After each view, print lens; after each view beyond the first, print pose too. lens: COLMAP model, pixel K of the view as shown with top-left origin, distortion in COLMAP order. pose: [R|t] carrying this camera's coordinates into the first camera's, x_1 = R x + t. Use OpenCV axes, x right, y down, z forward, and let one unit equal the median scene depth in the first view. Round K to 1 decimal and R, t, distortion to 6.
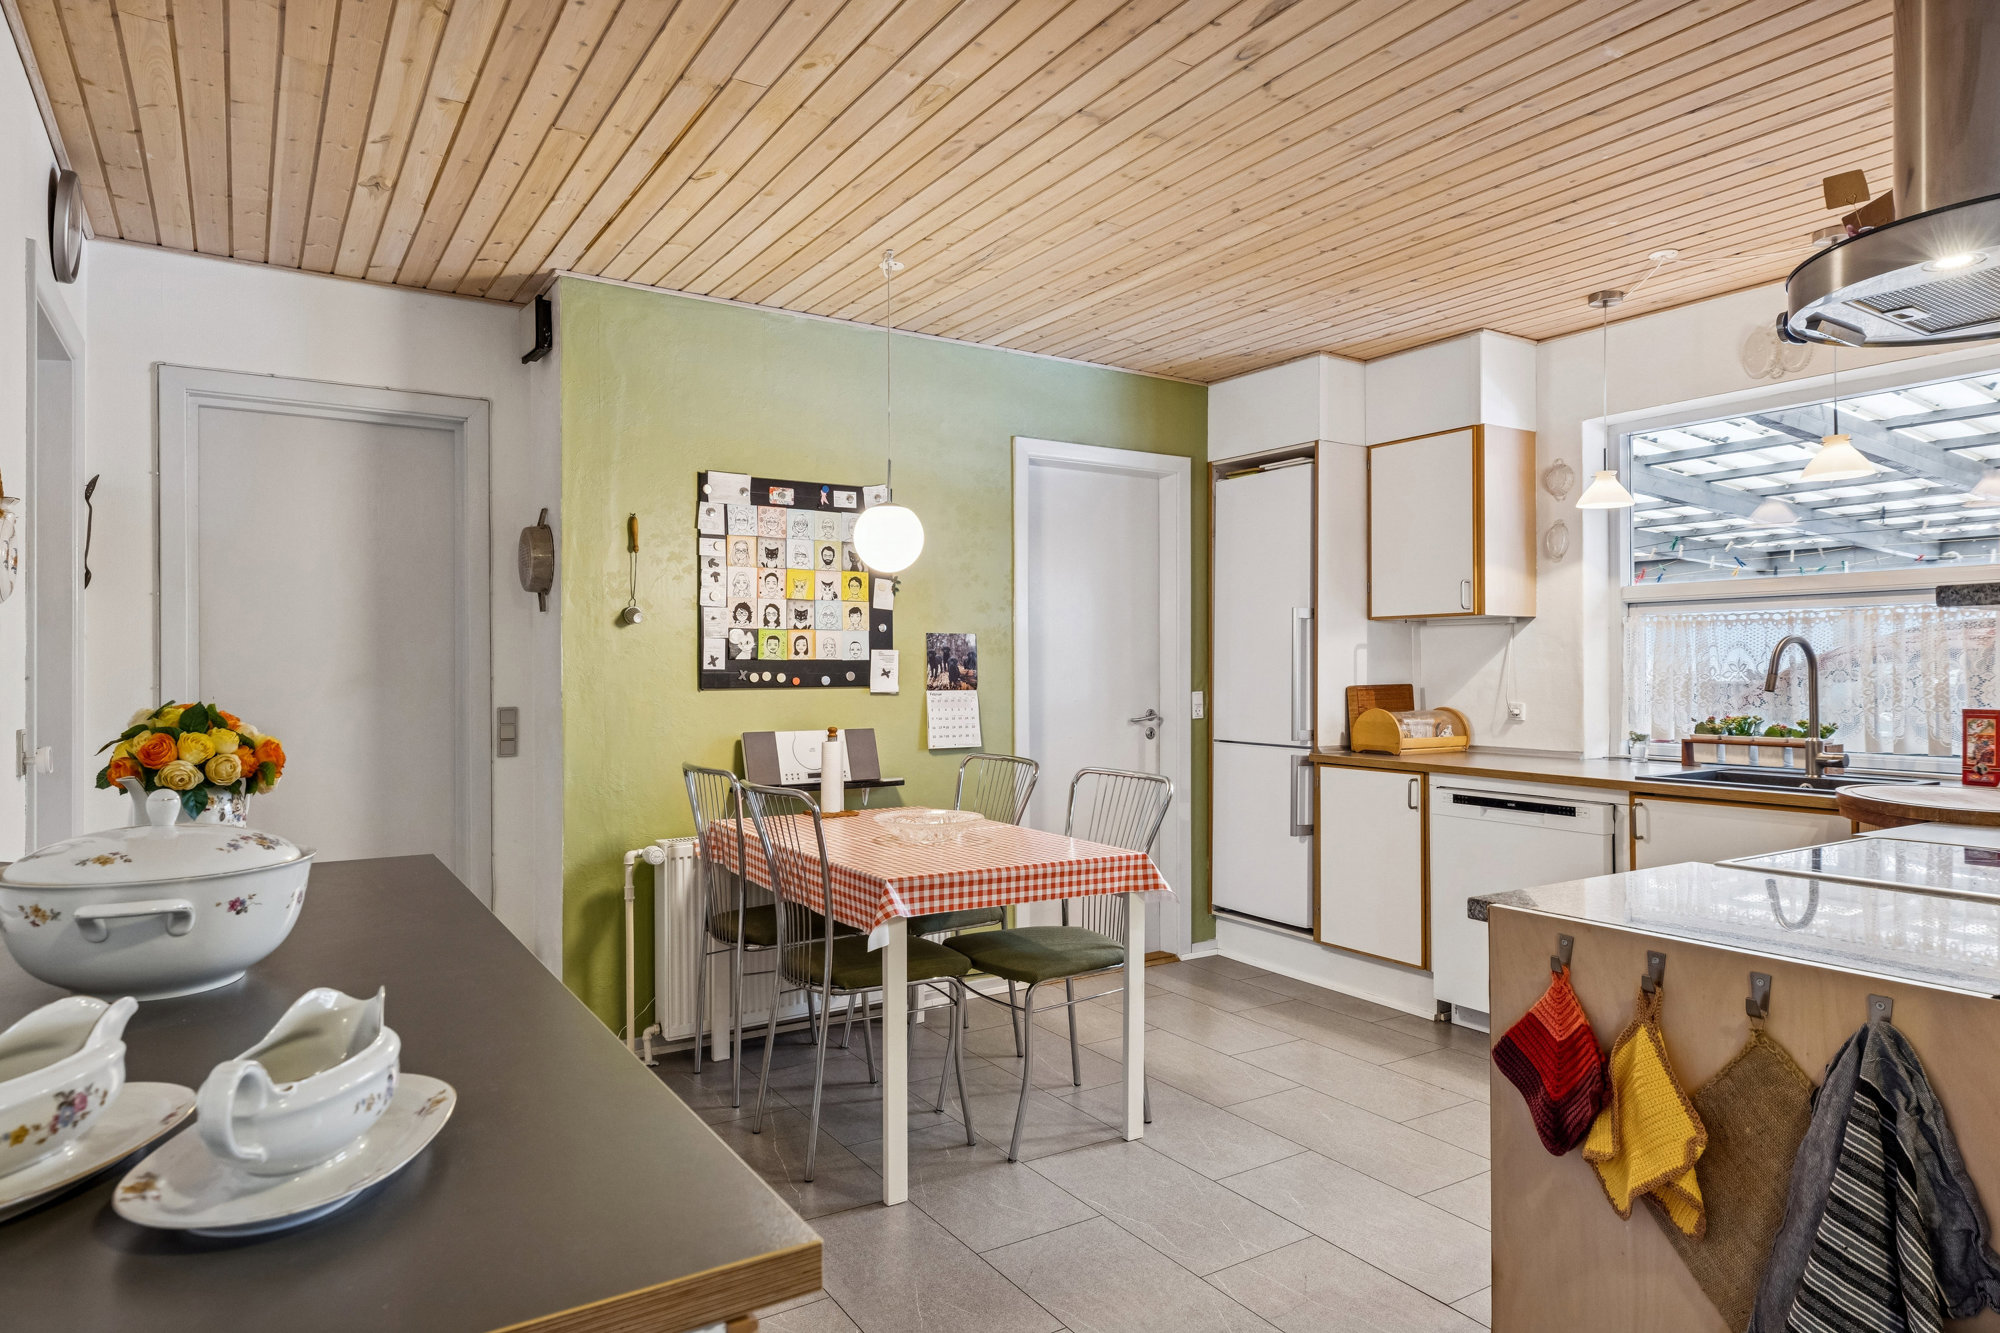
lens RADIAL K [[1172.7, 0, 992.9], [0, 1172.7, 660.4], [0, 0, 1]] dist [0.004279, 0.001296]
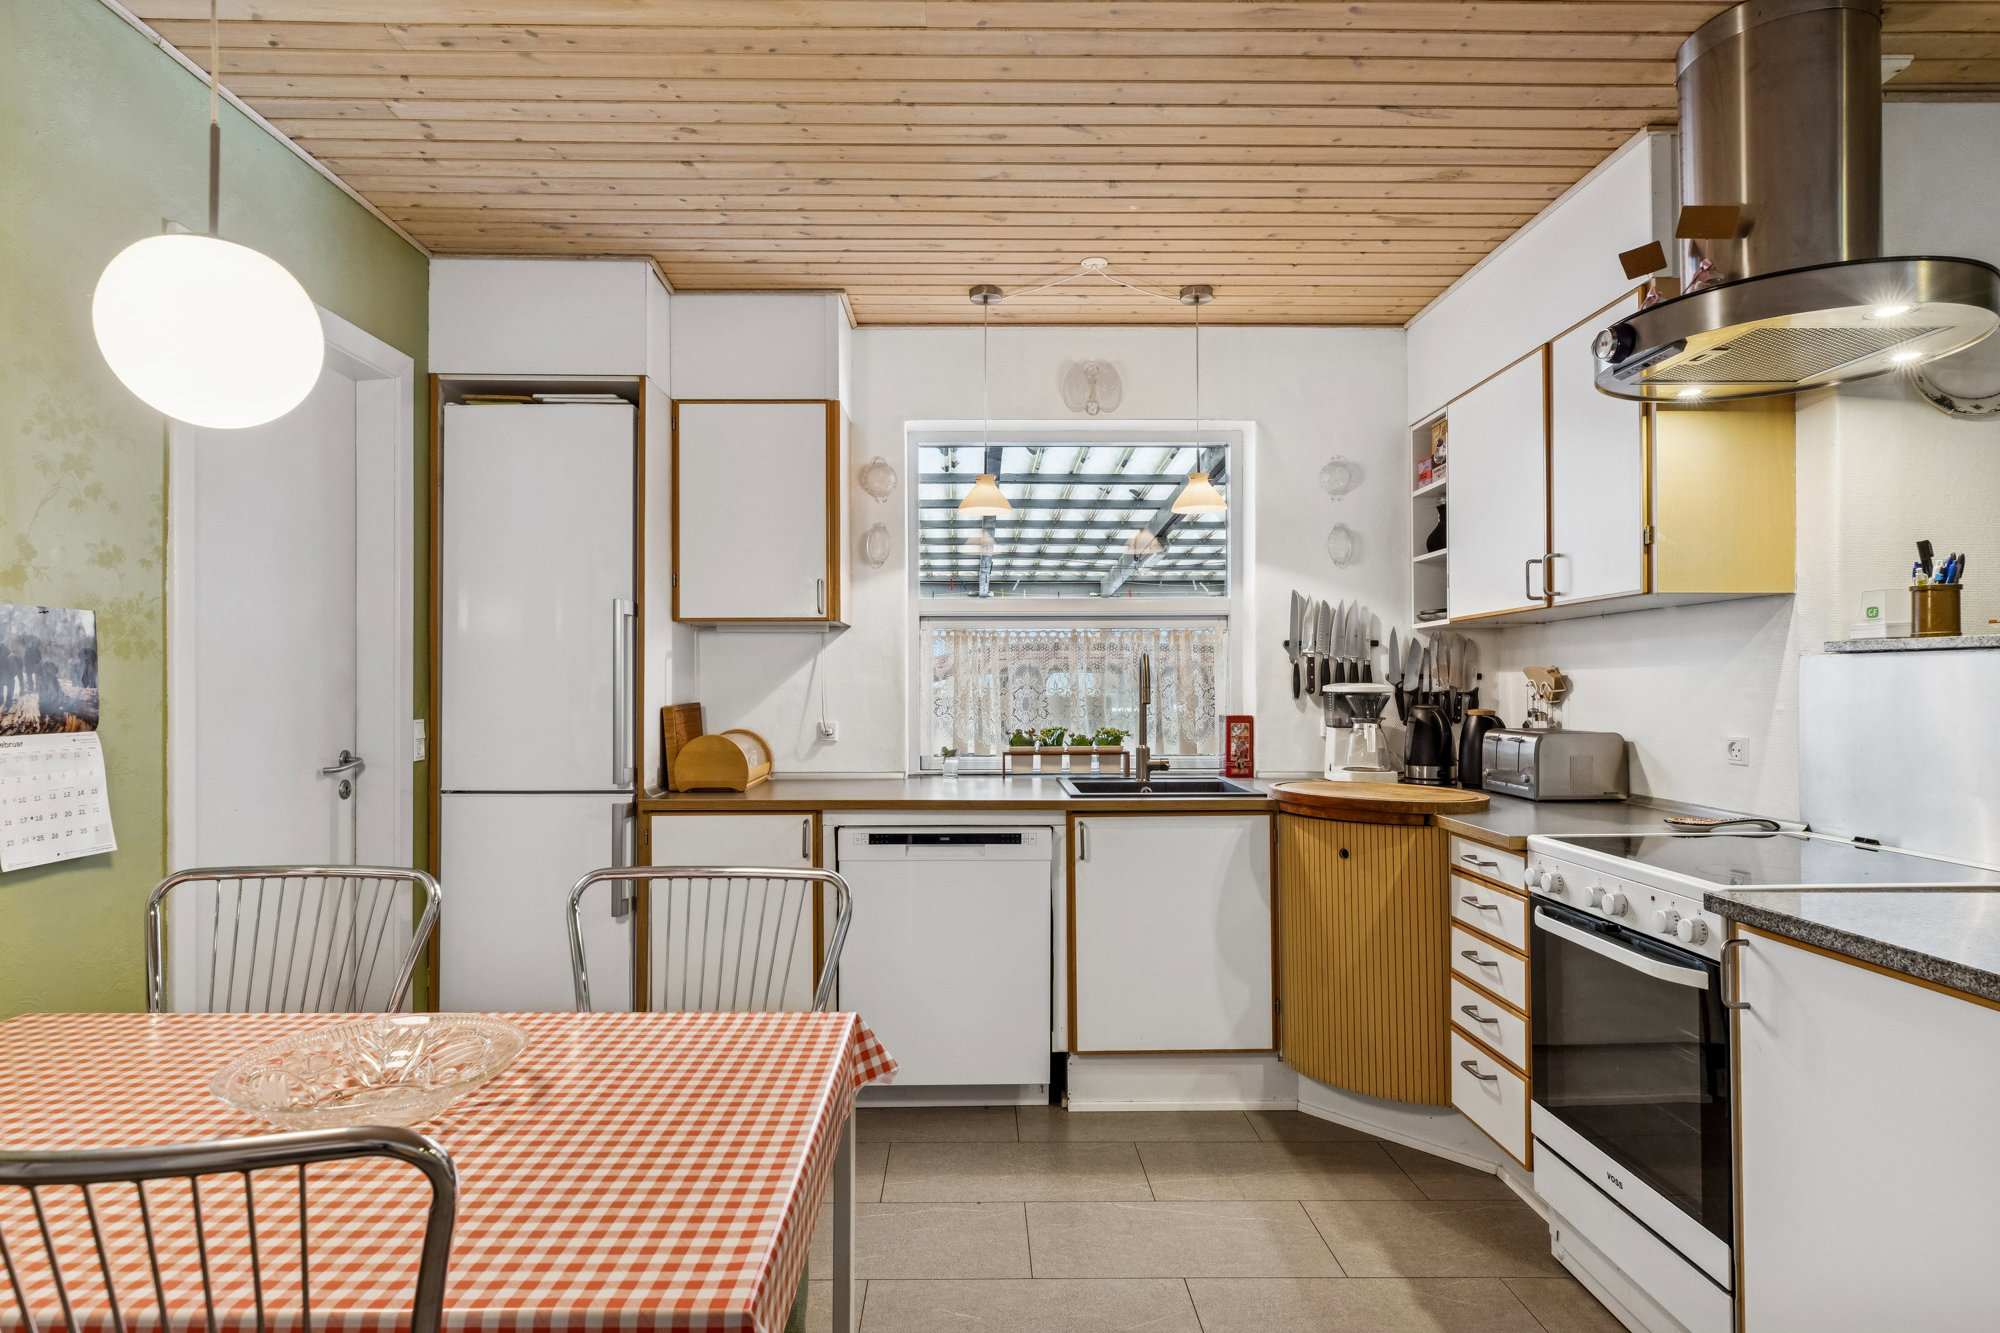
lens RADIAL K [[1078.3, 0, 978.8], [0, 1078.3, 680.4], [0, 0, 1]] dist [-0.000363, 0.000672]
pose [[0.525754, 0.000664, 0.850637, -0.198356], [-0.003718, 0.999992, 0.001517, 0.003087], [-0.850629, -0.003960, 0.525752, 0.480501]]
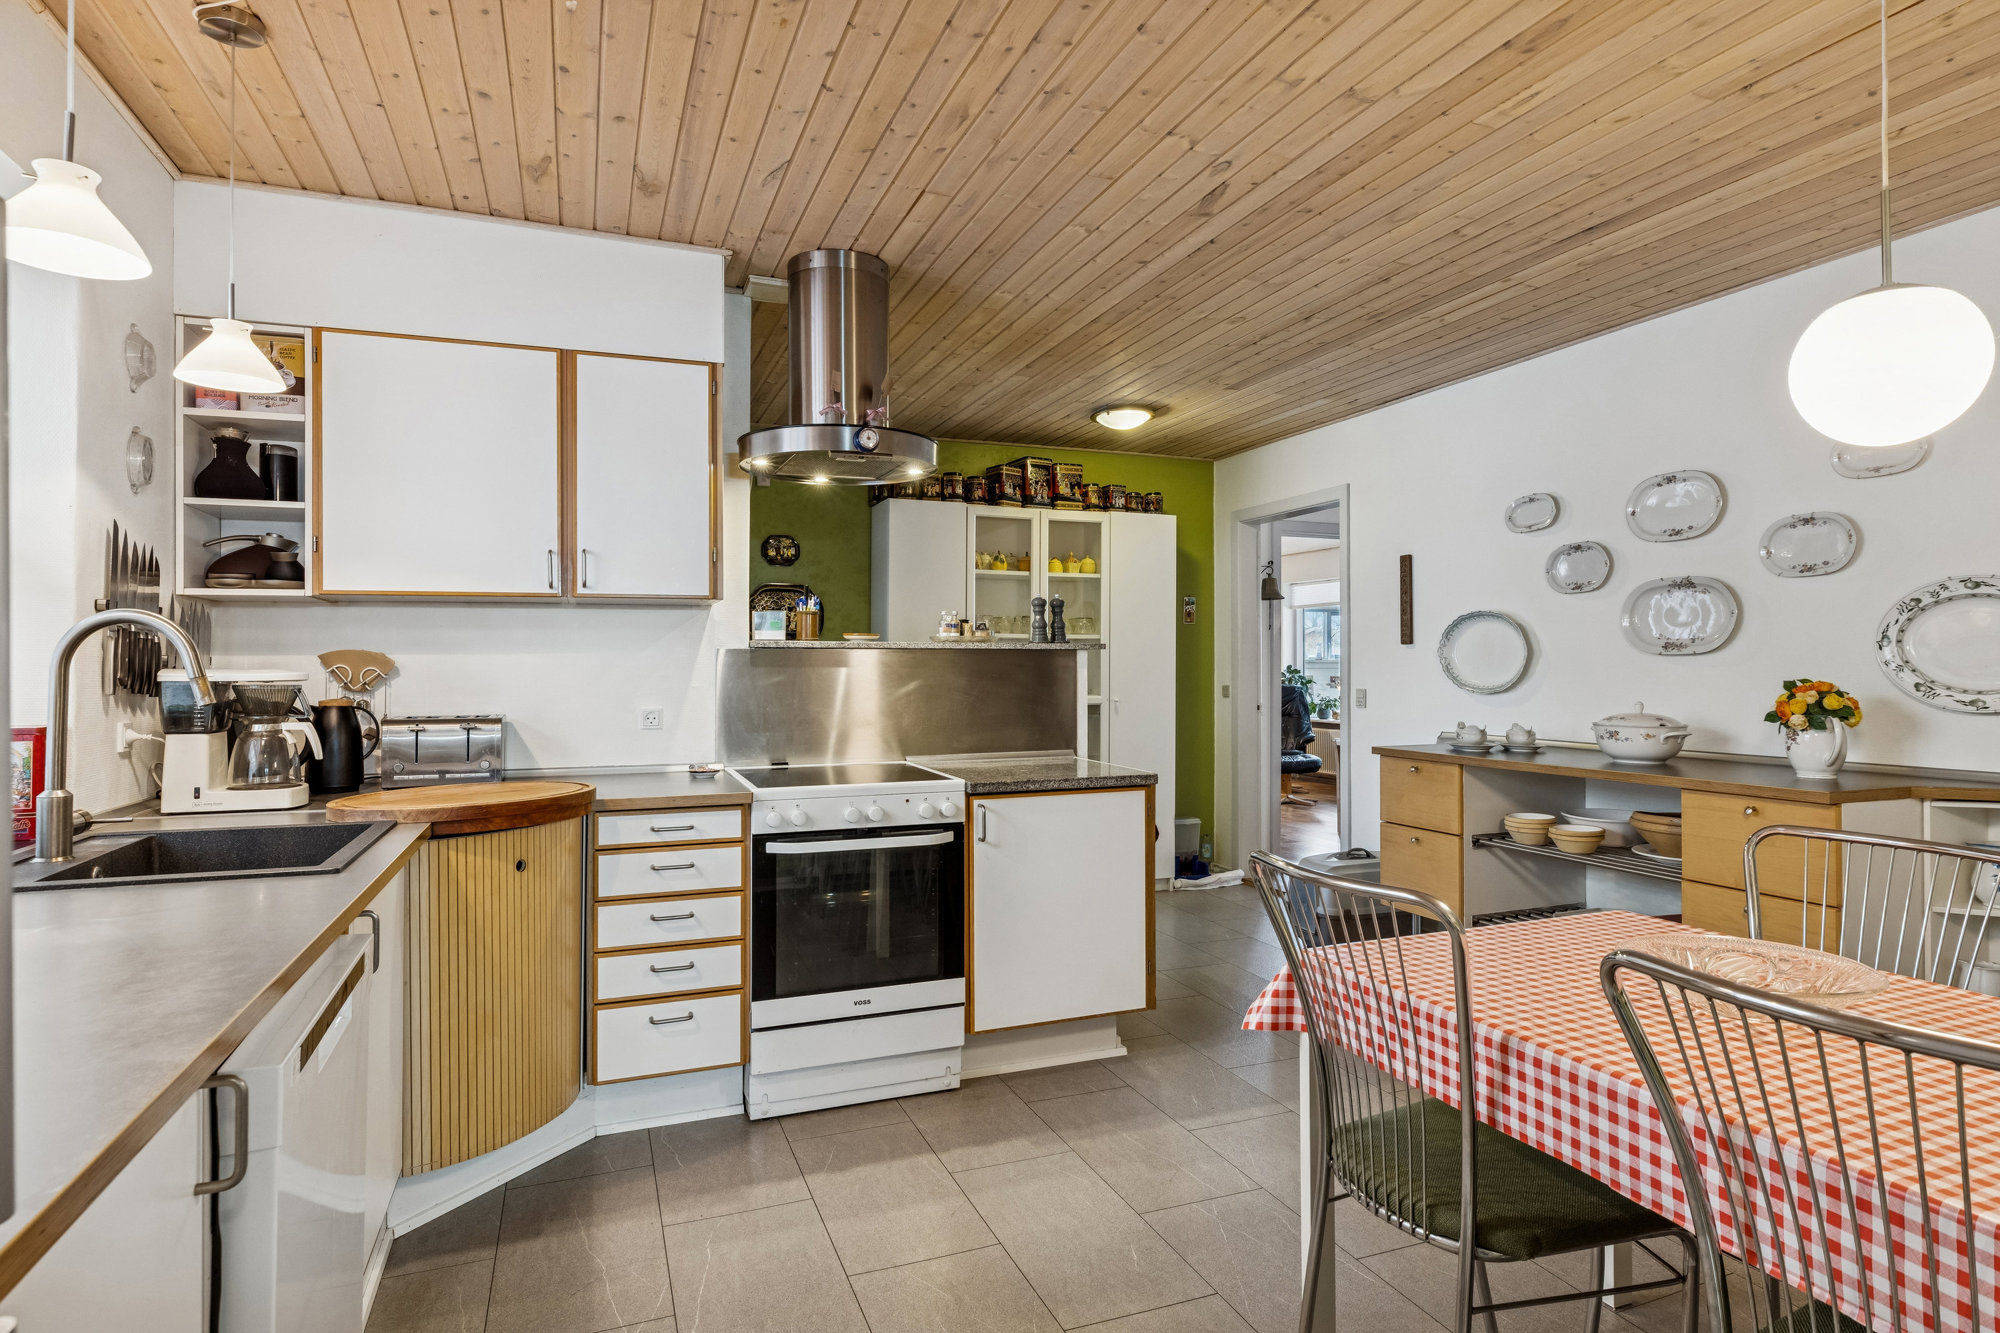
lens RADIAL K [[1059.7, 0, 994.0], [0, 1059.7, 662.2], [0, 0, 1]] dist [-0.000864, -0.000353]
pose [[-0.981115, 0.001825, 0.193415, 0.126283], [-0.000026, 0.999954, -0.009566, 0.007394], [-0.193424, -0.009390, -0.981070, 1.137173]]
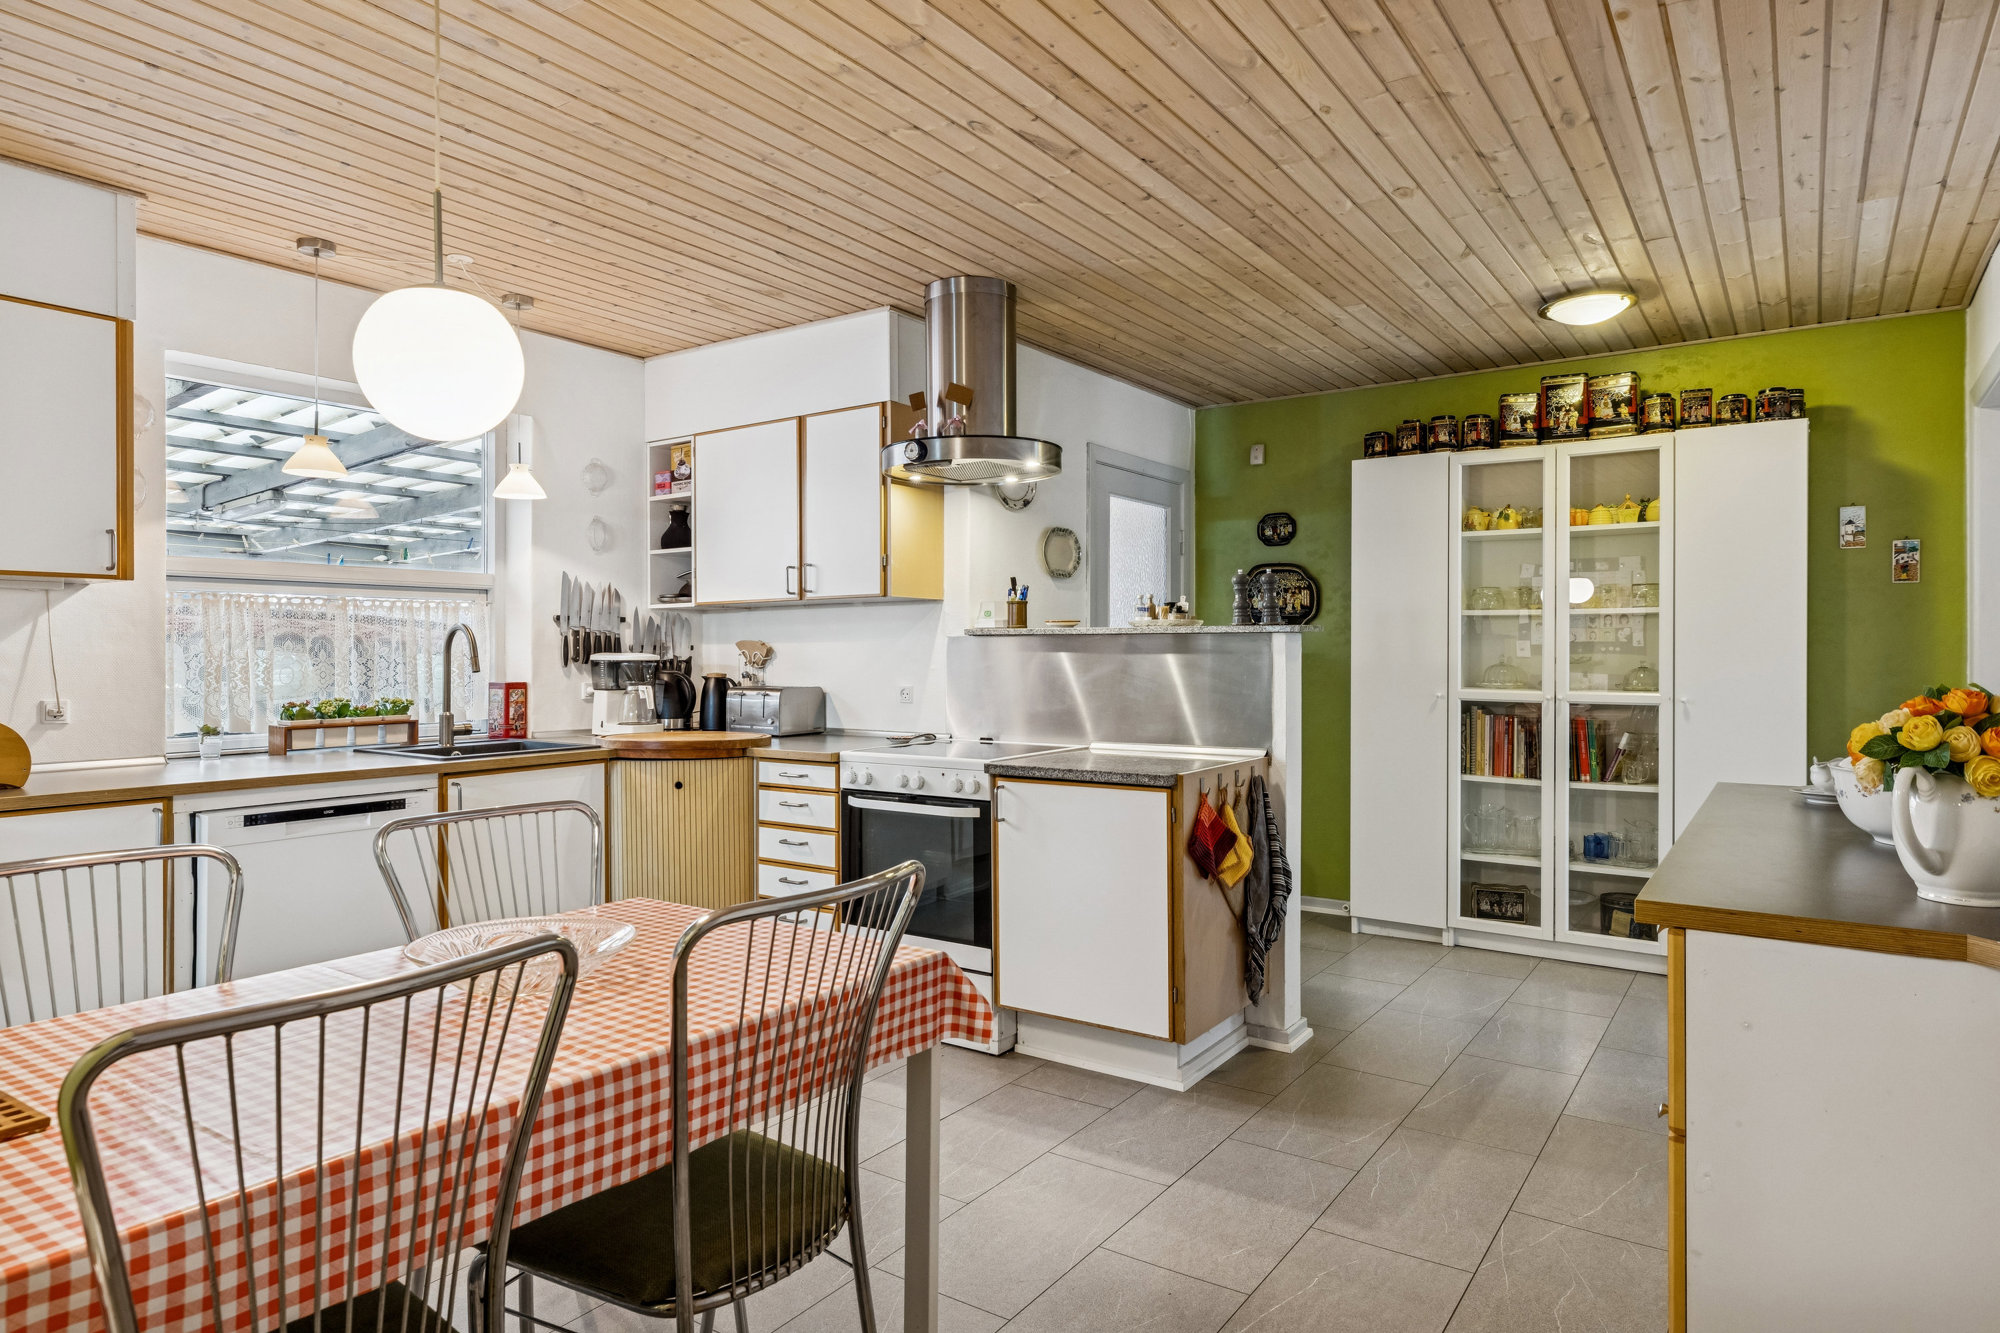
lens RADIAL K [[1172.7, 0, 992.9], [0, 1172.7, 660.4], [0, 0, 1]] dist [0.004279, 0.001296]
pose [[-0.391517, -0.006597, 0.920147, -0.464016], [-0.004802, 0.999975, 0.005127, 0.005173], [-0.920158, -0.002411, -0.391539, 0.770144]]
